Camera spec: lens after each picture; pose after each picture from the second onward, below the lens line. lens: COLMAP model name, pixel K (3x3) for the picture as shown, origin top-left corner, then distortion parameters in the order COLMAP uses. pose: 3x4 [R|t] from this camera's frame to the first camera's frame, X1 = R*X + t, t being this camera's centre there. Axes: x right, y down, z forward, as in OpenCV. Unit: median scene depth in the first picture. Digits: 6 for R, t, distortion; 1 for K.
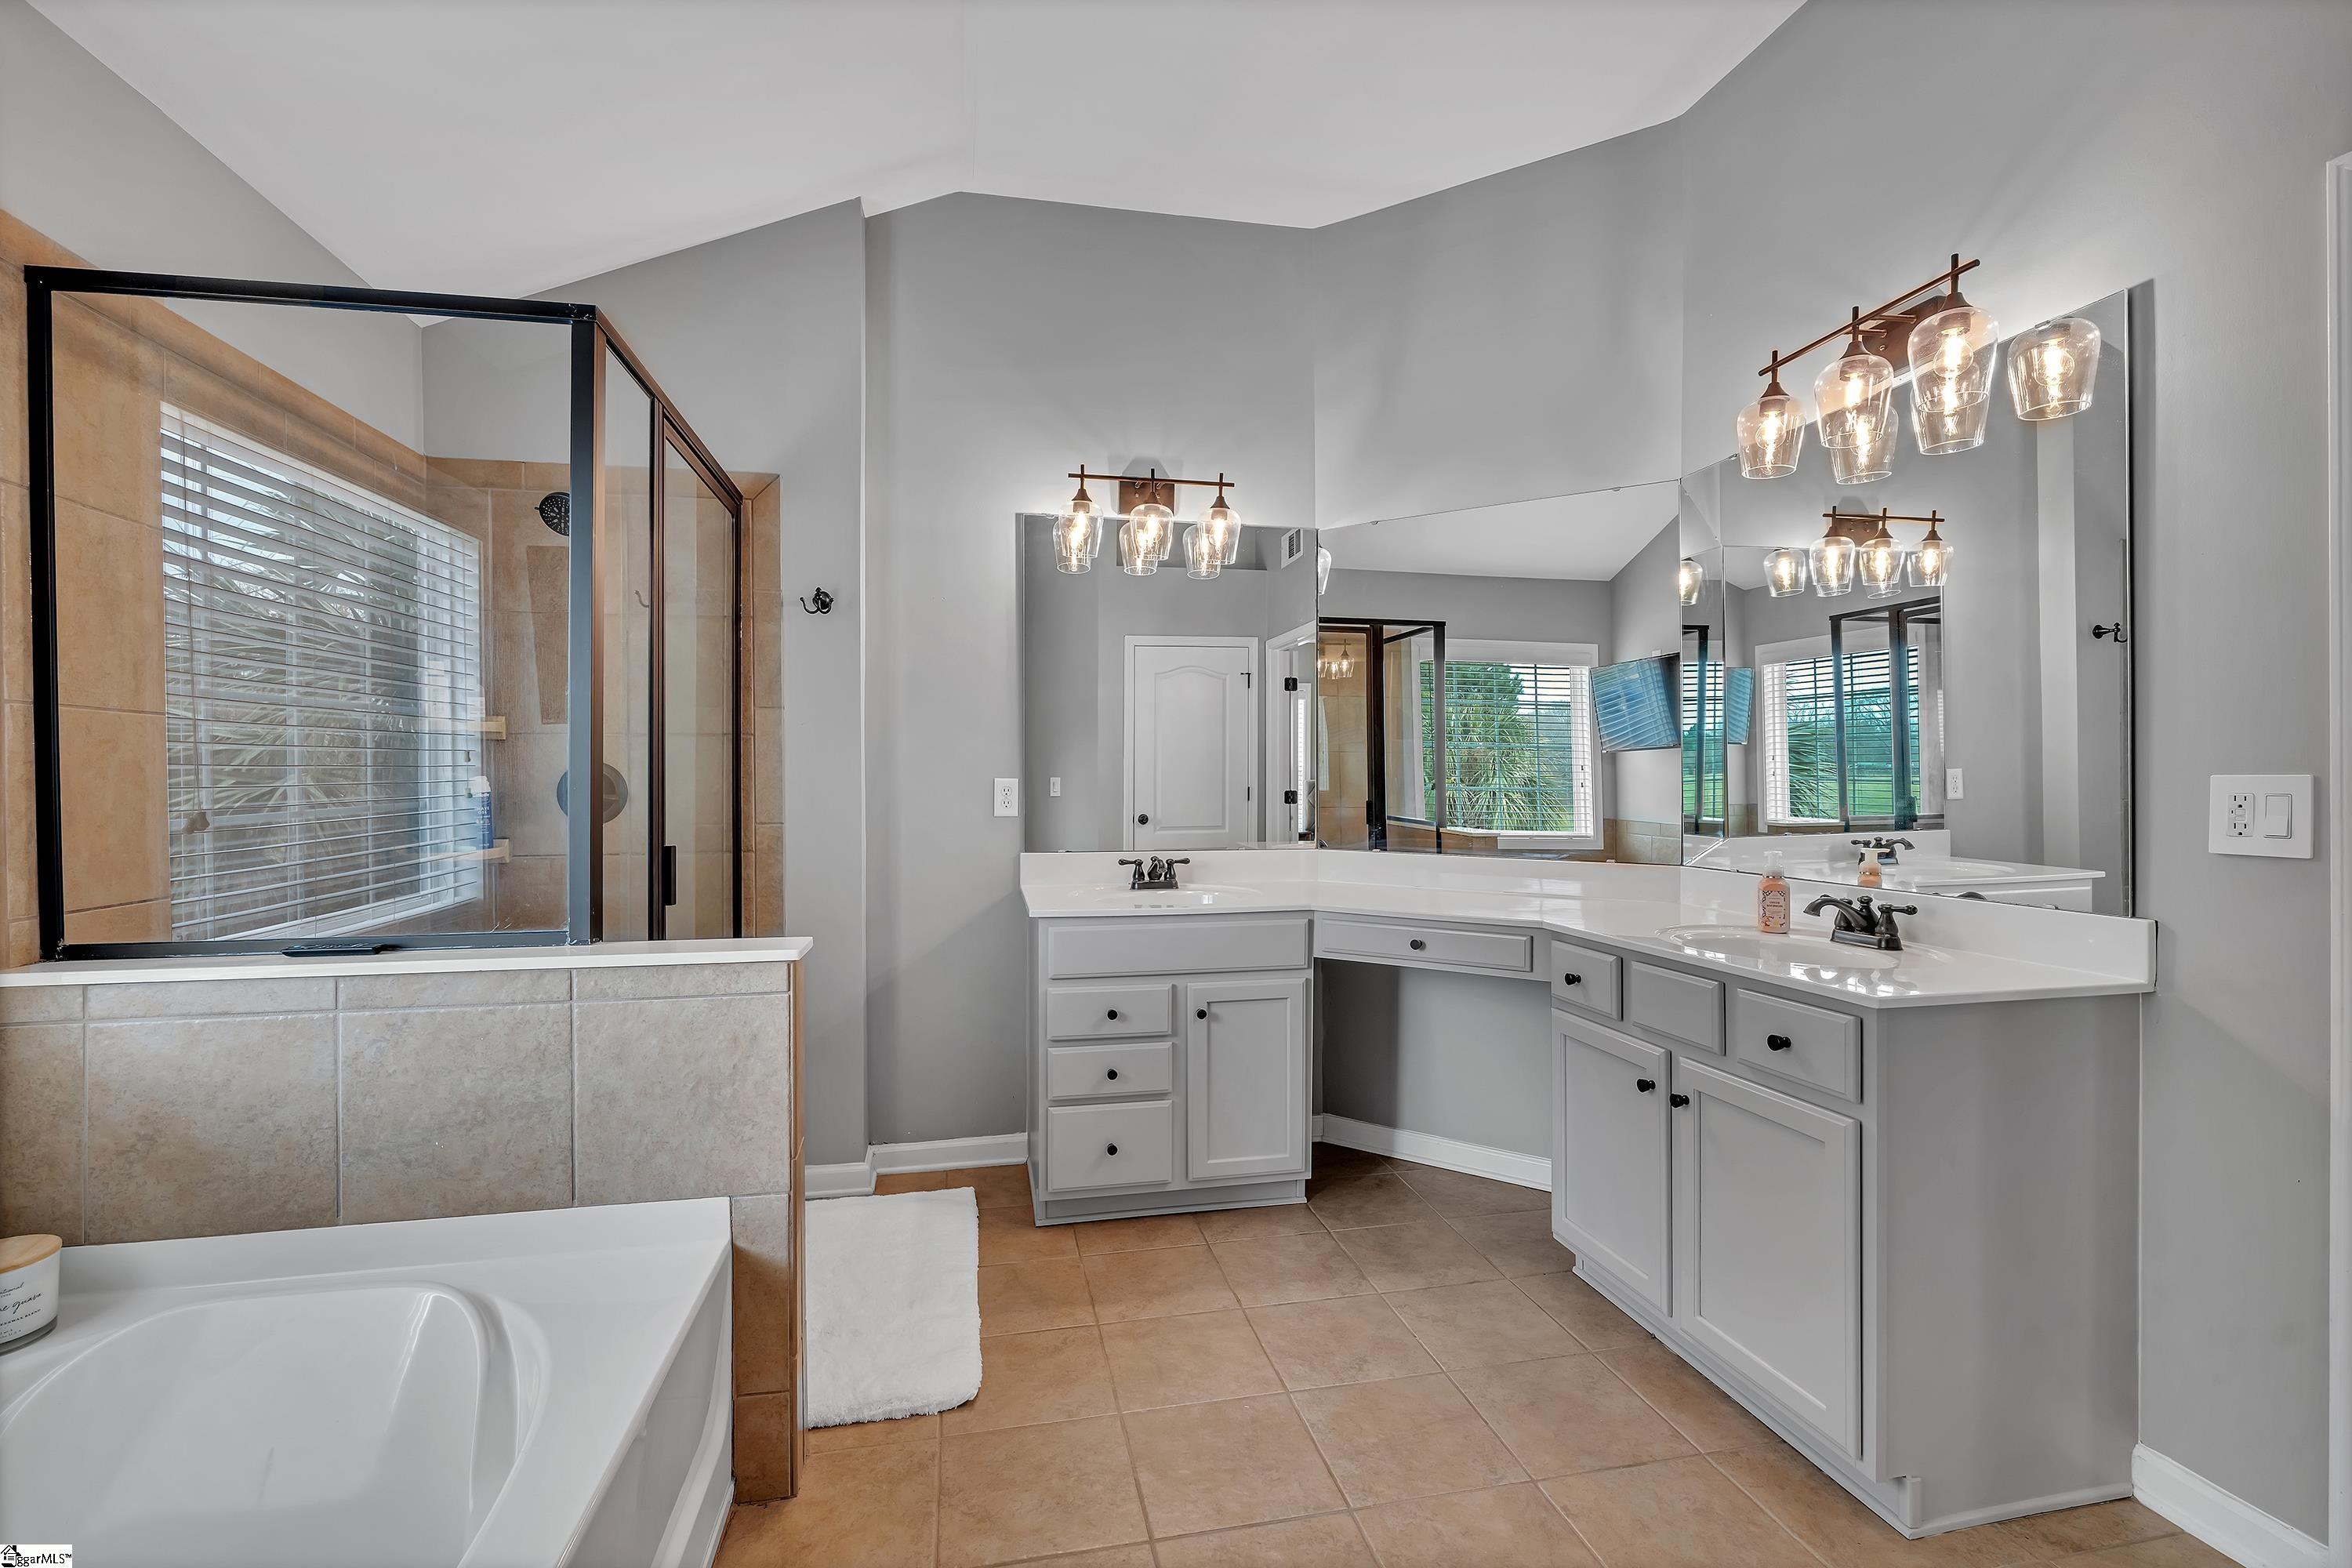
lens RADIAL K [[1024.8, 0, 1176.1], [0, 1024.8, 777.8], [0, 0, 1]] dist [0.000214, 0.000314]
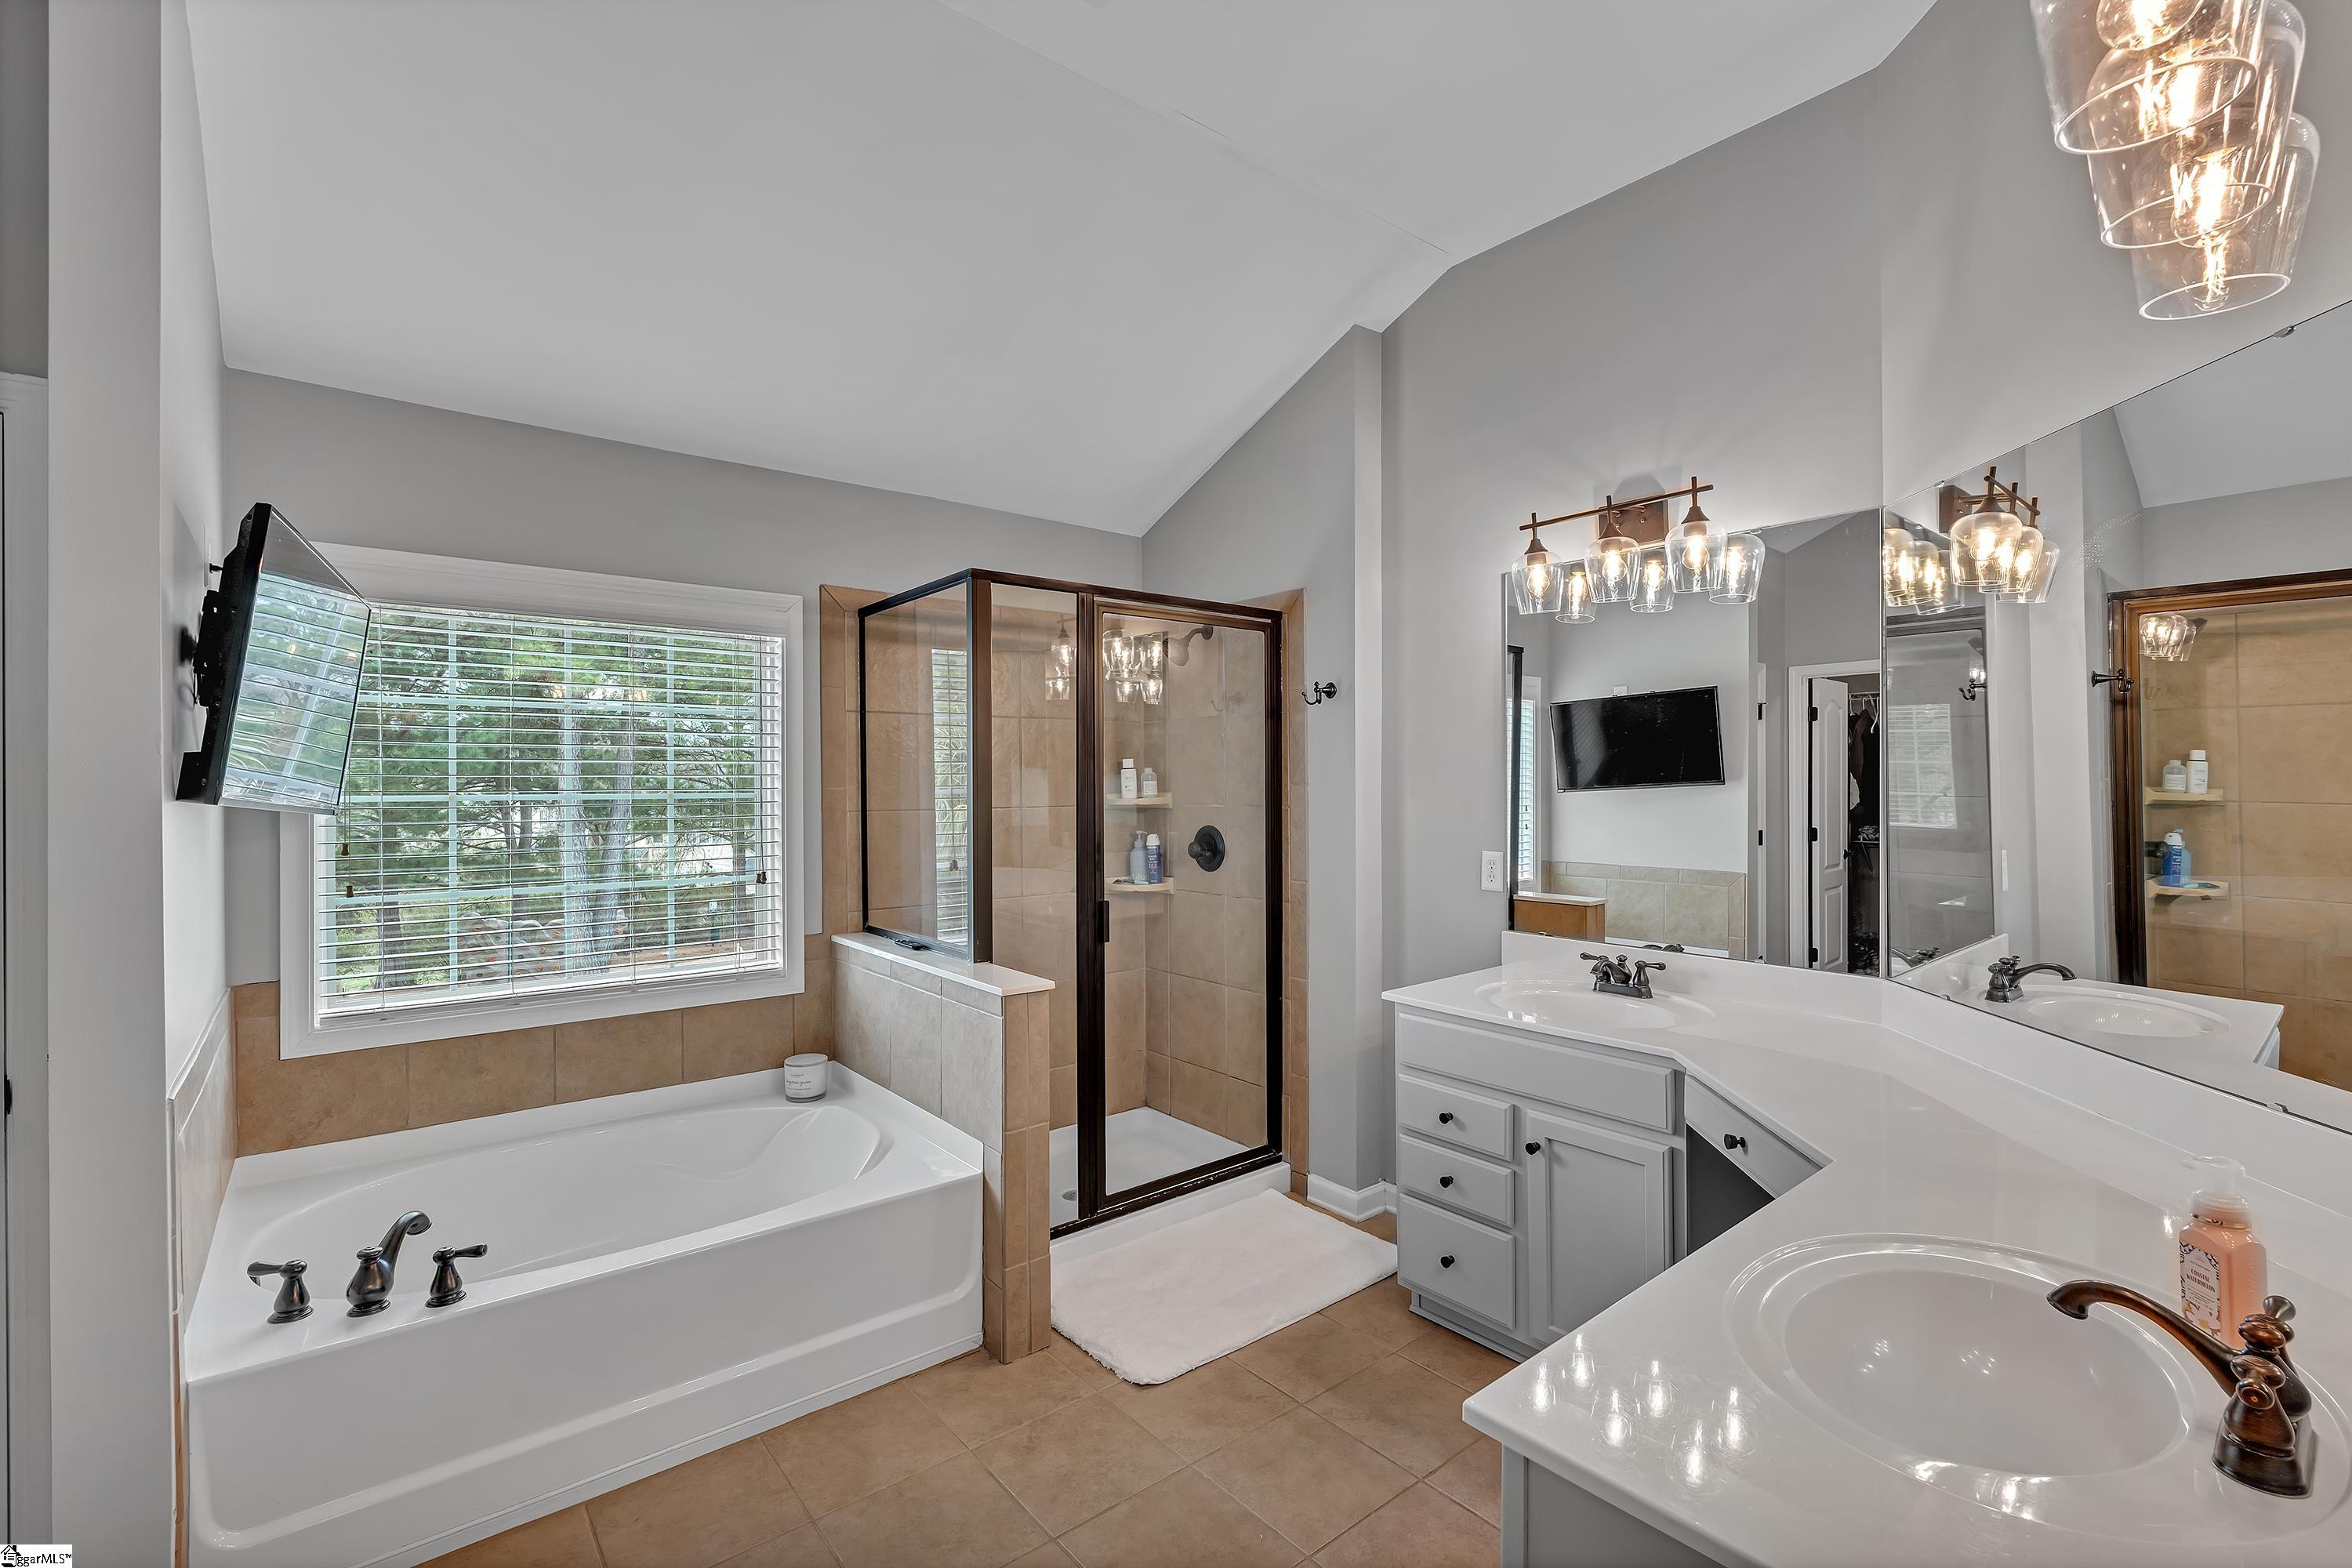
lens RADIAL K [[1024.8, 0, 1183.8], [0, 1024.8, 782.3], [0, 0, 1]] dist [0.000214, 0.000314]
pose [[0.475640, -0.000422, -0.879640, 0.597753], [0.001470, 0.999999, 0.000315, -0.071550], [0.879639, -0.001442, 0.475640, 0.313187]]
